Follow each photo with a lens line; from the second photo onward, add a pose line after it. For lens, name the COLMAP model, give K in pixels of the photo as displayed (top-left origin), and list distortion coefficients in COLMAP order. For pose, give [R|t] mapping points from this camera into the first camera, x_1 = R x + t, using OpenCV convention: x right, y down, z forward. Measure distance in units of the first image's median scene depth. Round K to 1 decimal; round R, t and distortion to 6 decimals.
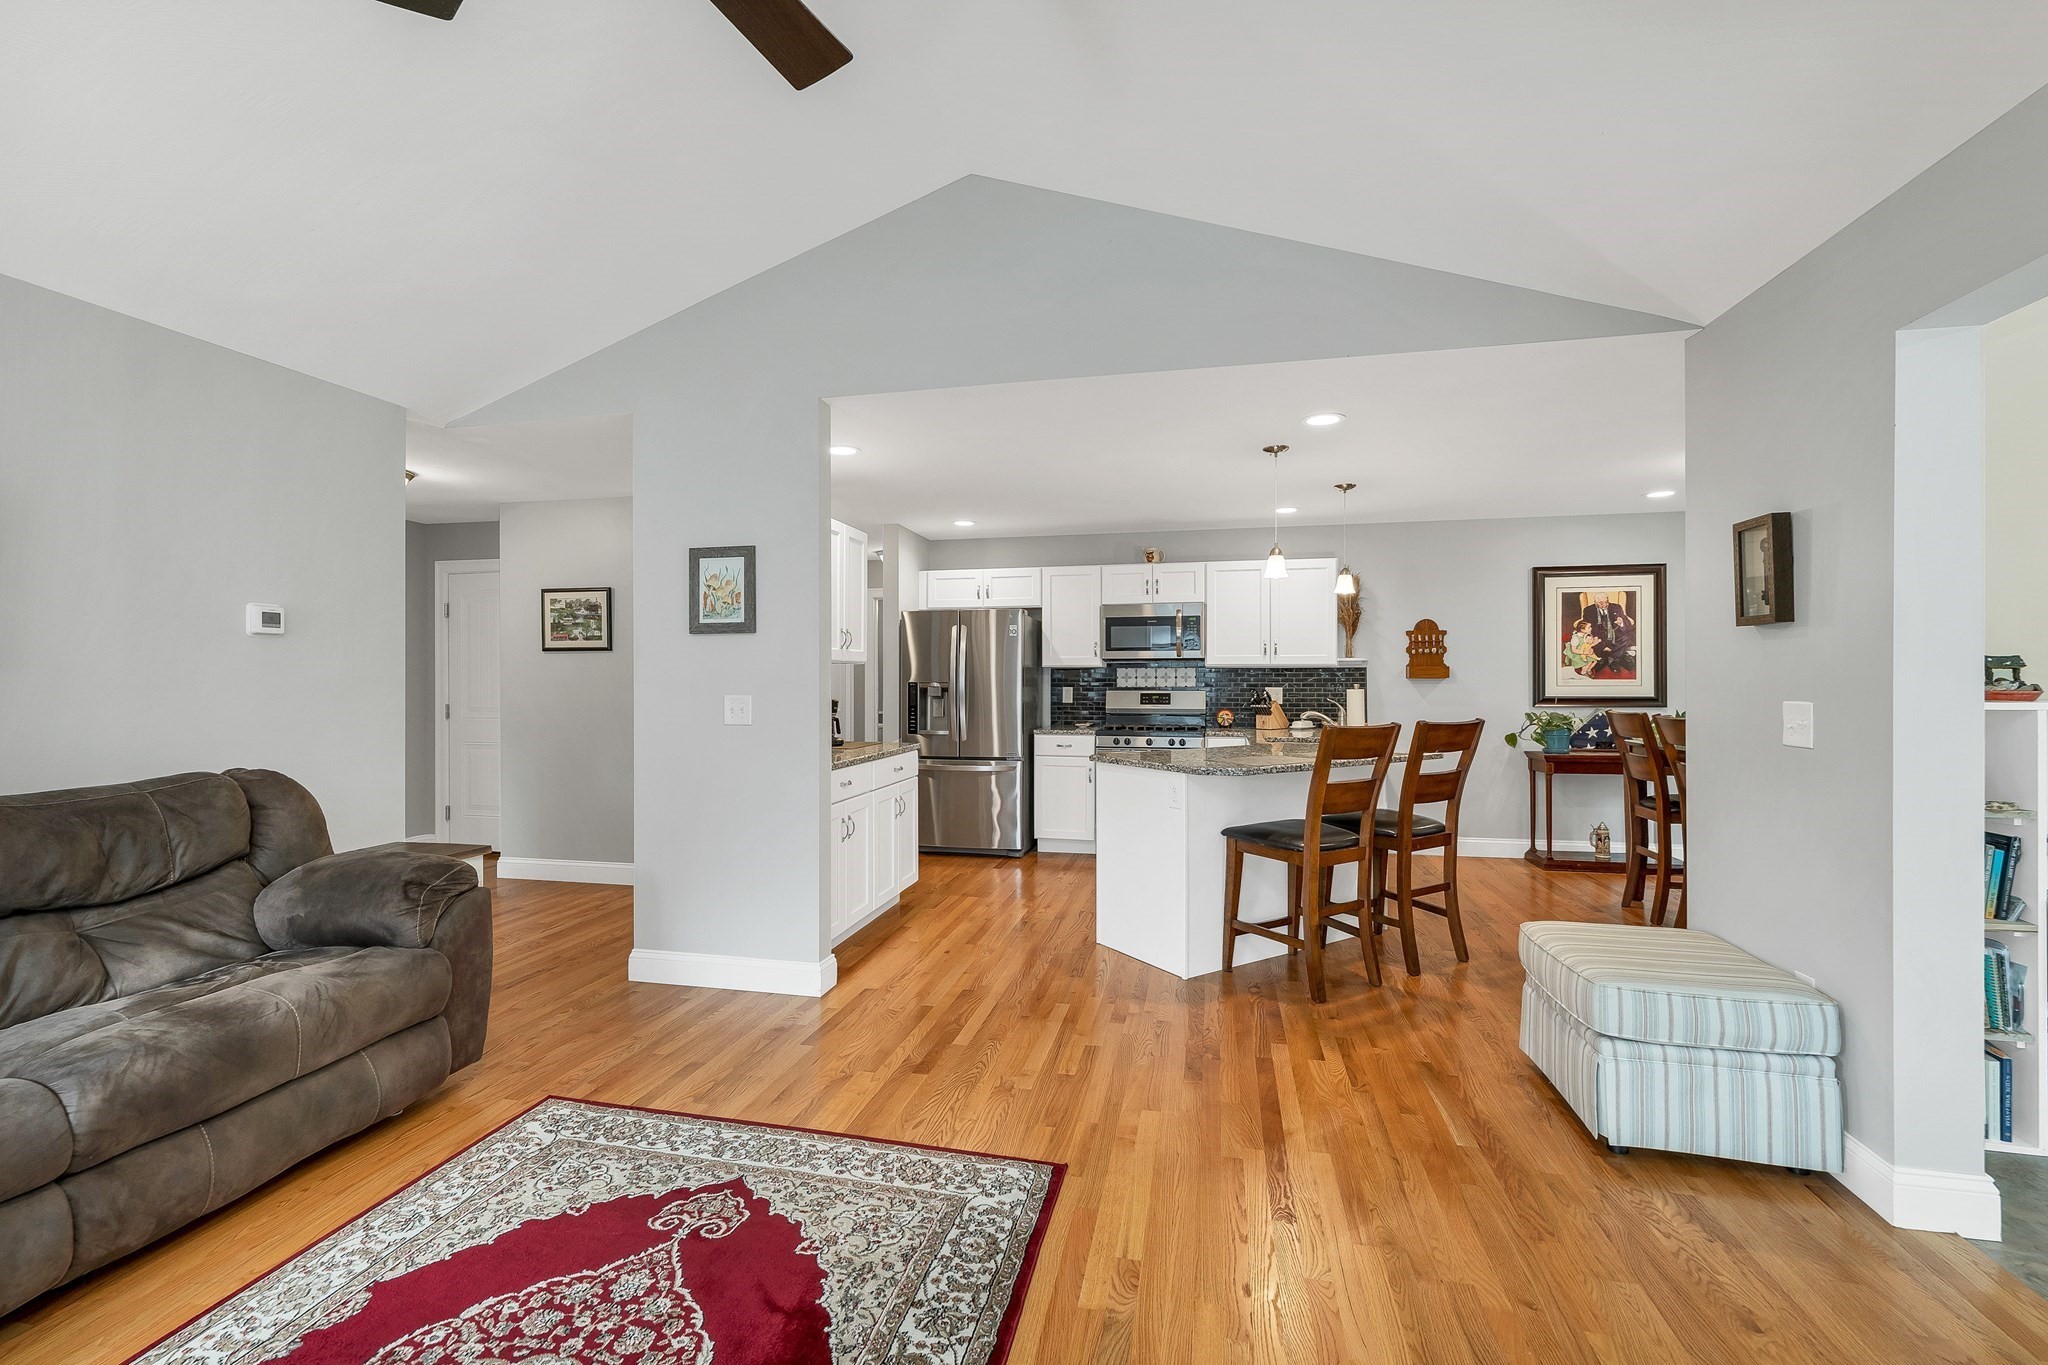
lens RADIAL K [[880.7, 0, 1016.7], [0, 880.7, 675.2], [0, 0, 1]] dist [0.002421, 0.000168]
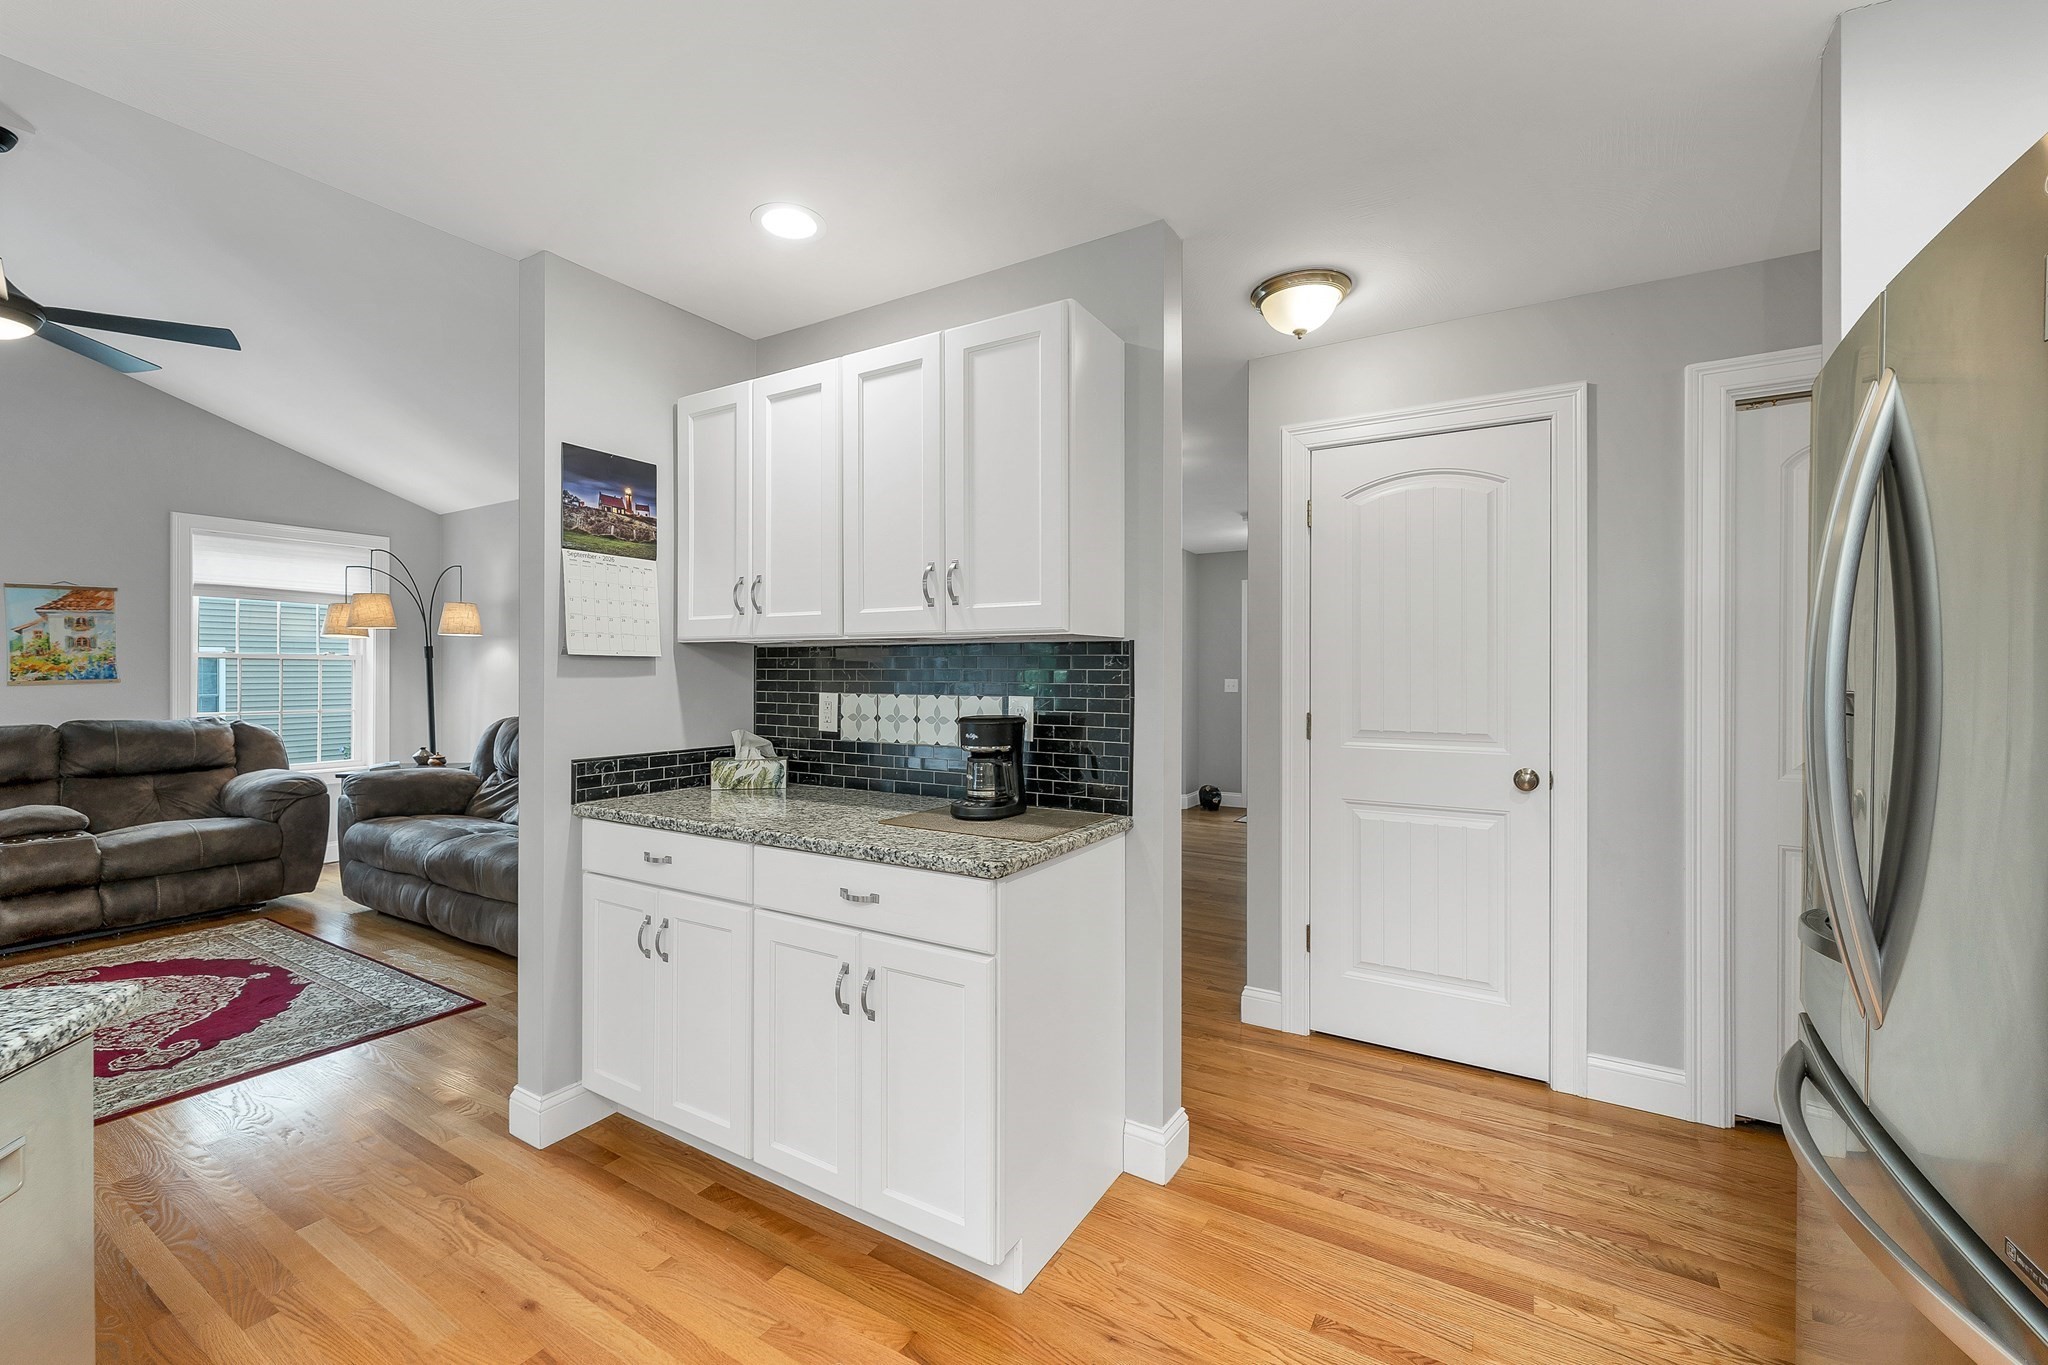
lens RADIAL K [[852.8, 0, 1016.6], [0, 852.8, 673.3], [0, 0, 1]] dist [0.001403, 0.000557]
pose [[-0.326765, 0.000507, -0.945105, 0.165261], [0.001537, 0.999999, 0.000005, 0.004185], [0.945104, -0.001451, -0.326766, 0.948916]]
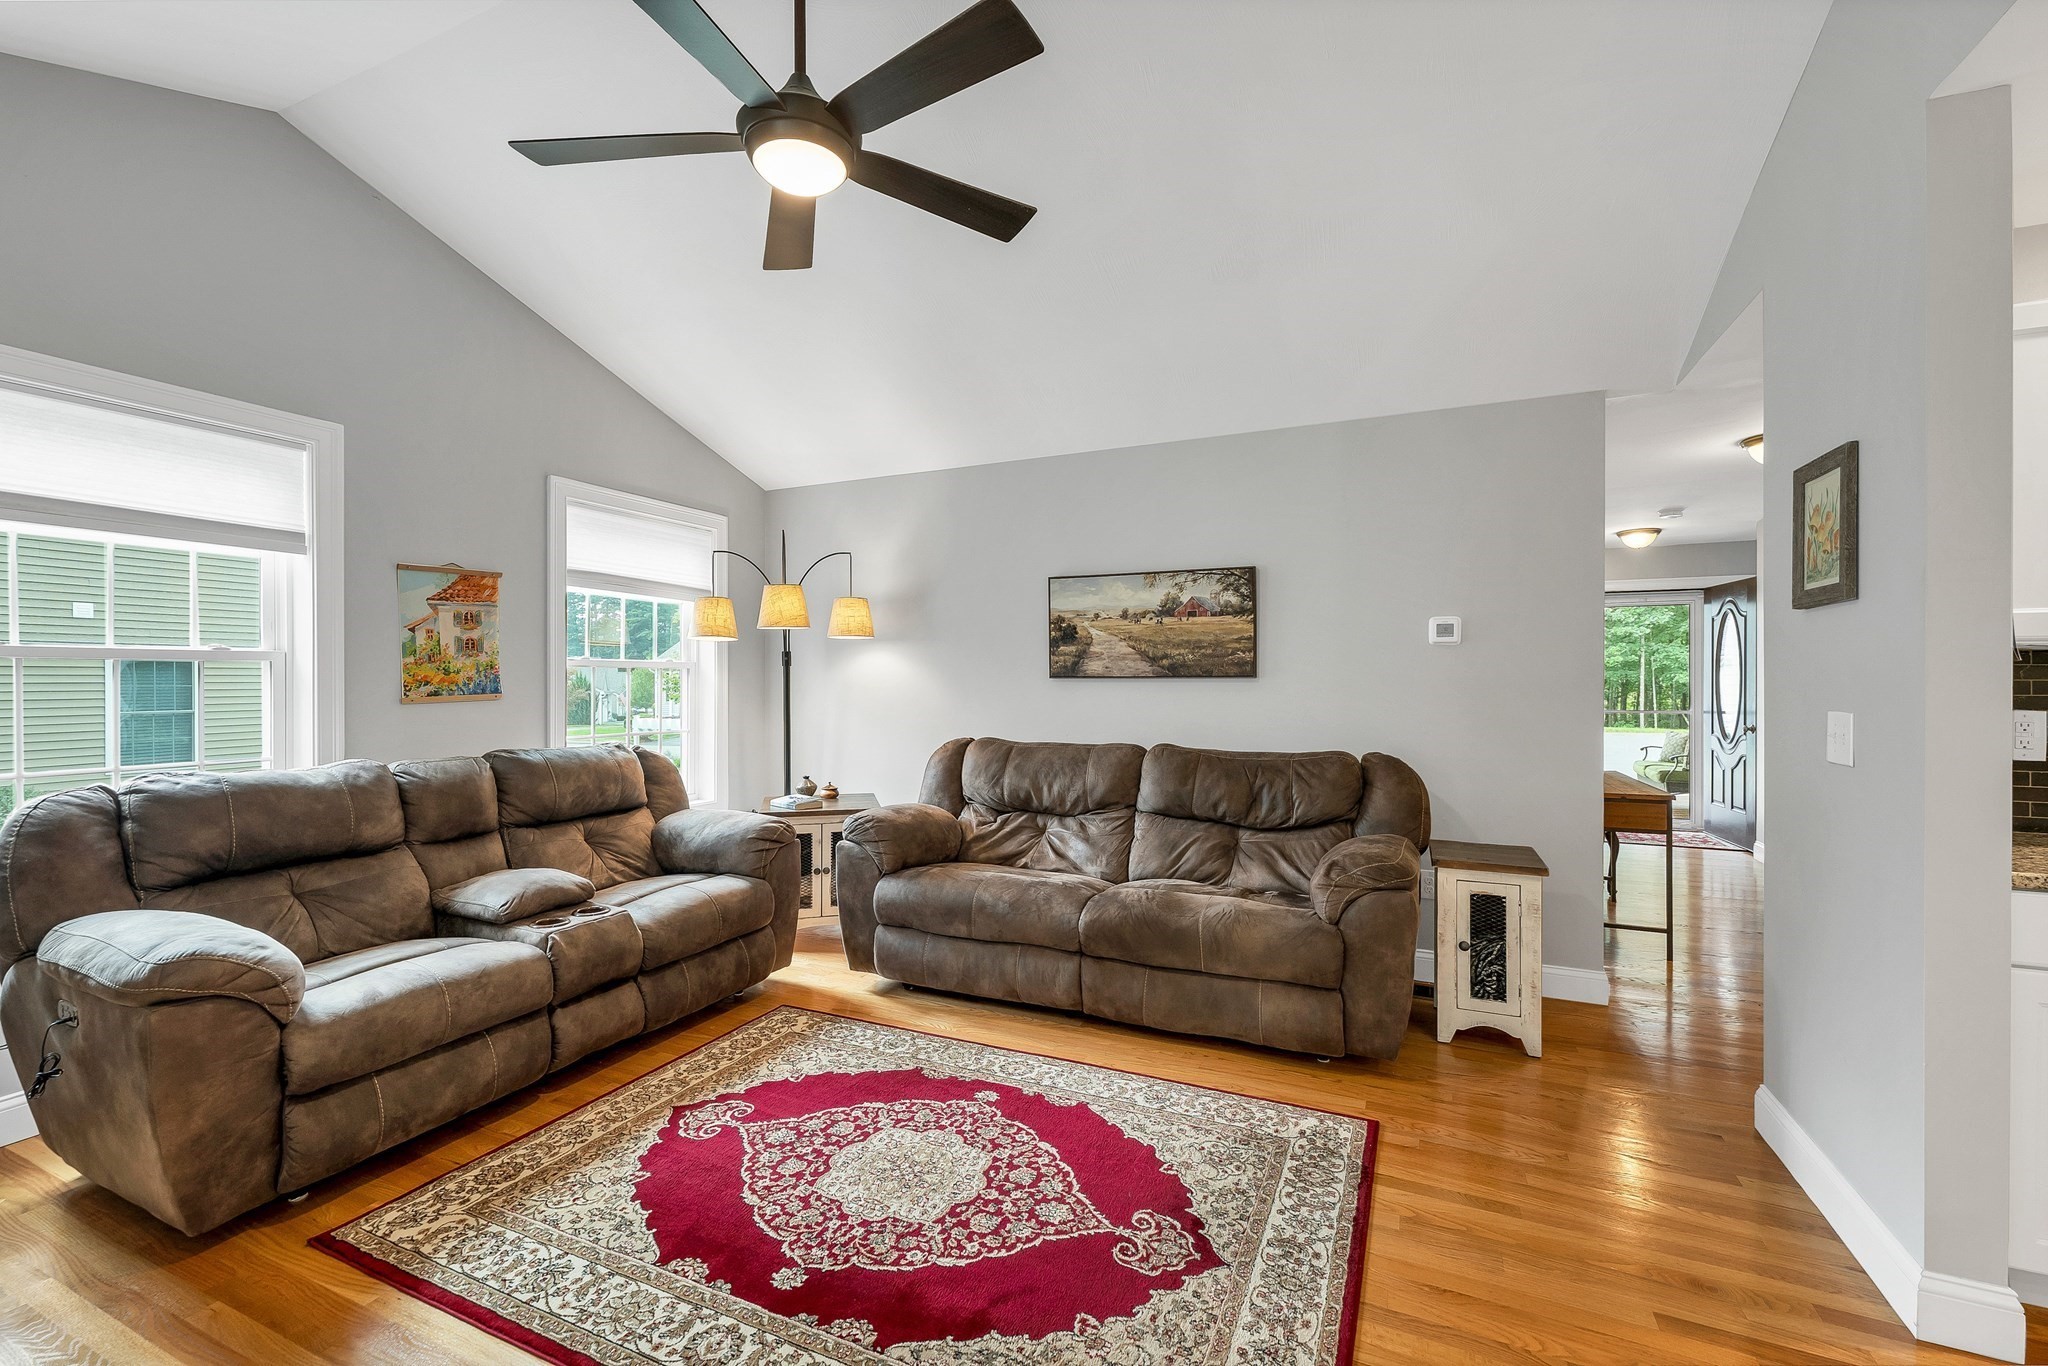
lens RADIAL K [[862.5, 0, 1017.2], [0, 862.5, 681.9], [0, 0, 1]] dist [0.001463, 0.000170]
pose [[-0.207369, 0.003287, -0.978257, 0.206000], [0.004341, 0.999988, 0.002440, -0.000184], [0.978253, -0.003740, -0.207380, 0.366450]]
